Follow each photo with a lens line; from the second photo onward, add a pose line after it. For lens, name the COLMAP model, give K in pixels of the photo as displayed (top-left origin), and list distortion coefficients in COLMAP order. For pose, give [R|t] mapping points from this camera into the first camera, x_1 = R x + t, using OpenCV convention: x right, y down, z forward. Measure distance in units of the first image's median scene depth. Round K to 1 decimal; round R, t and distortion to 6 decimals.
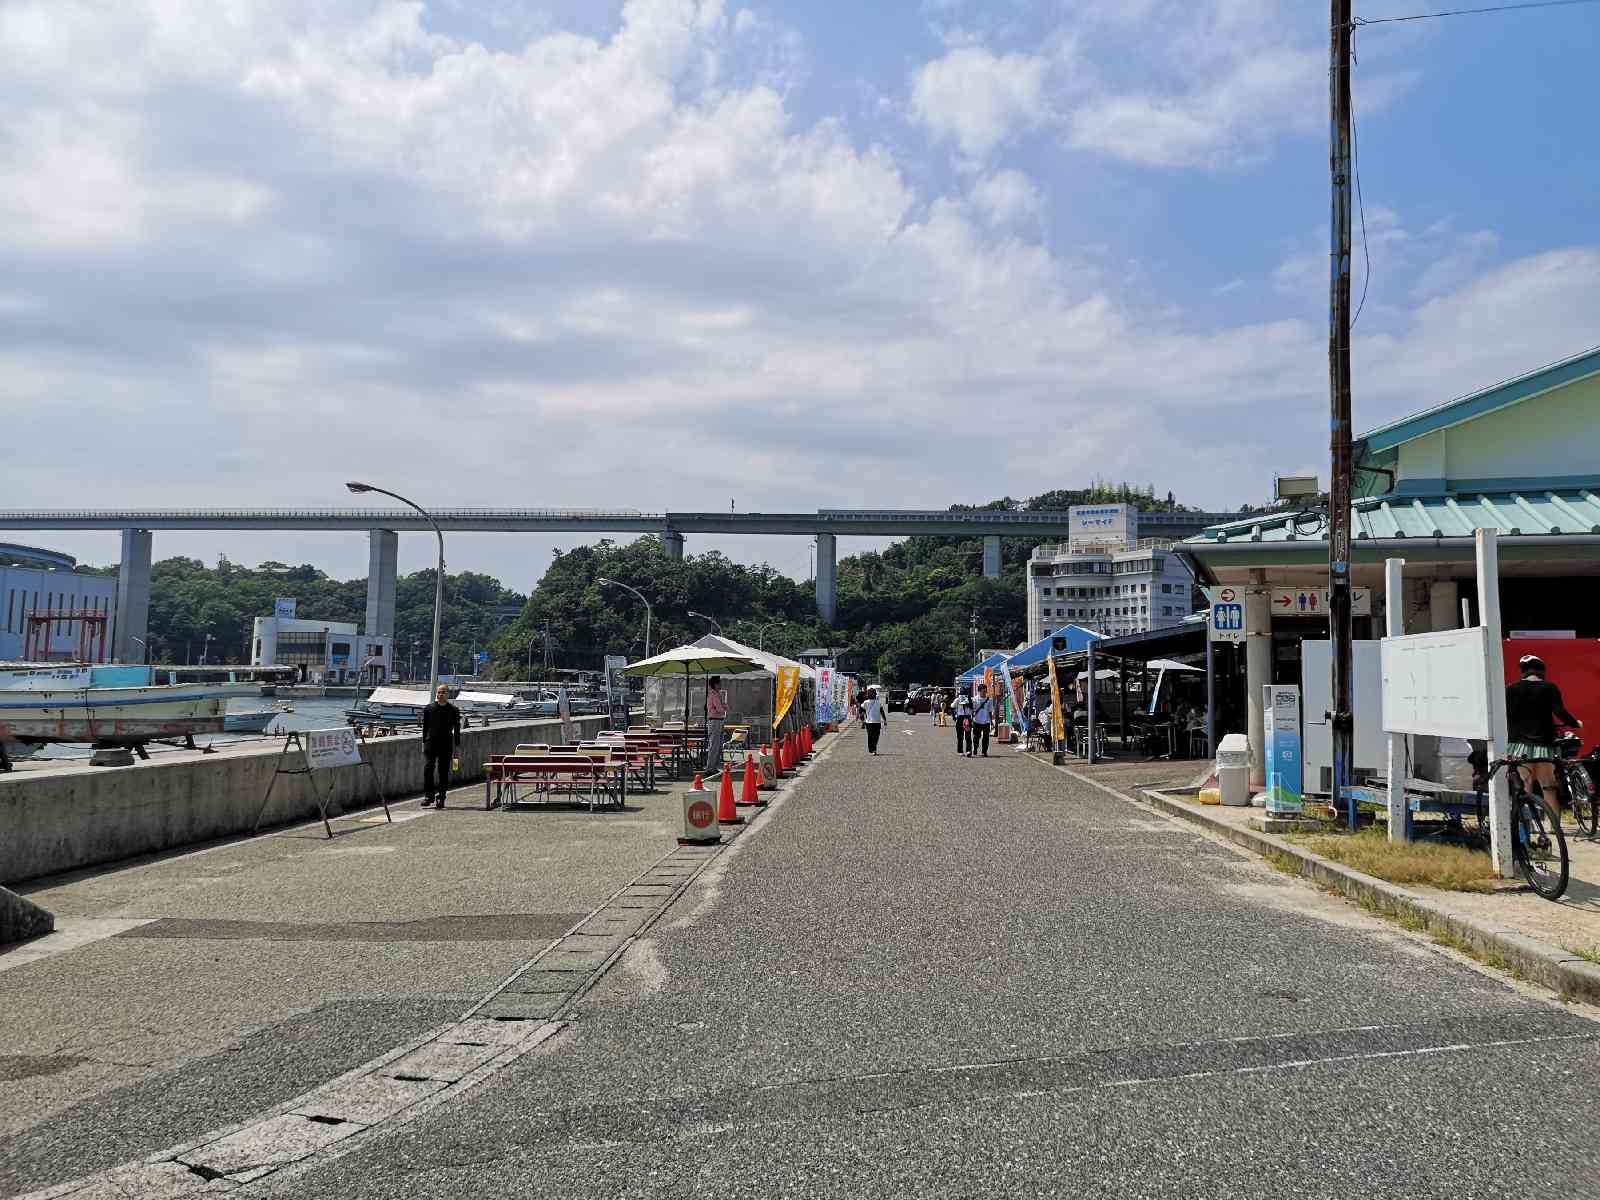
lens RADIAL K [[1256.9, 0, 789.3], [0, 1256.9, 599.6], [0, 0, 1]] dist [0.012507, 0.002279]
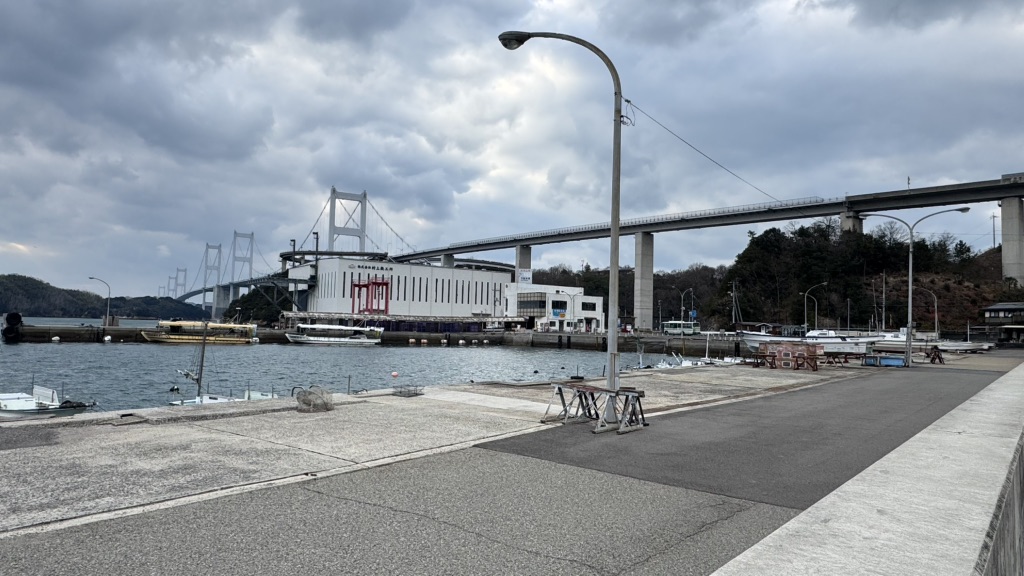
lens RADIAL K [[628.0, 0, 510.2], [0, 628.0, 289.3], [0, 0, 1]] dist [0.002315, -0.003574]
pose [[0.804088, -0.026981, -0.593898, 0.001293], [0.025027, 0.999620, -0.011529, 0.028637], [0.593983, -0.005594, 0.804458, 0.426878]]
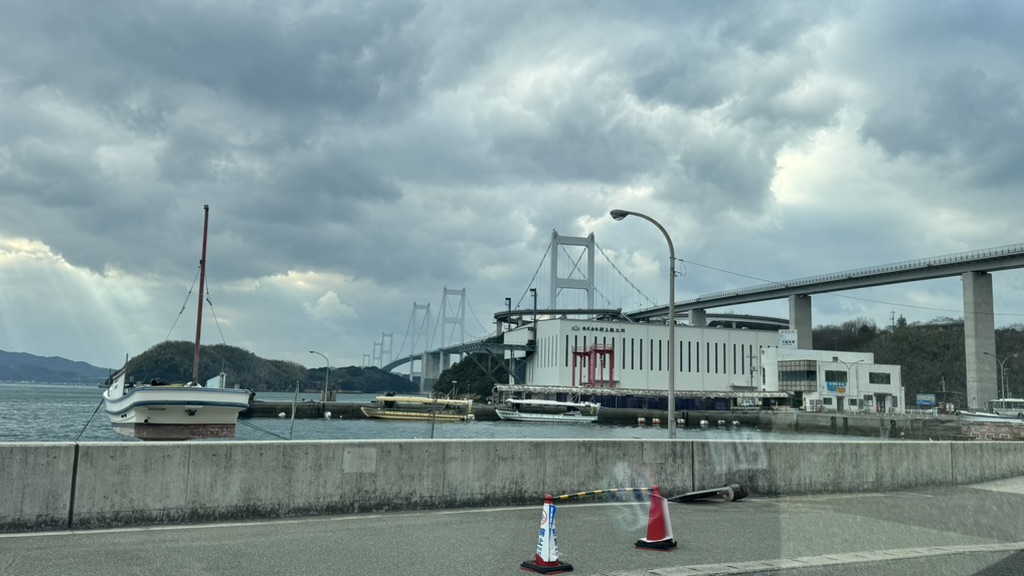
lens RADIAL K [[812.5, 0, 519.4], [0, 812.5, 277.2], [0, 0, 1]] dist [0.085890, -0.041228]
pose [[0.574075, -0.113288, -0.810928, 0.050412], [0.034411, 0.992845, -0.114341, 0.026656], [0.818079, 0.037735, 0.573866, 0.397133]]
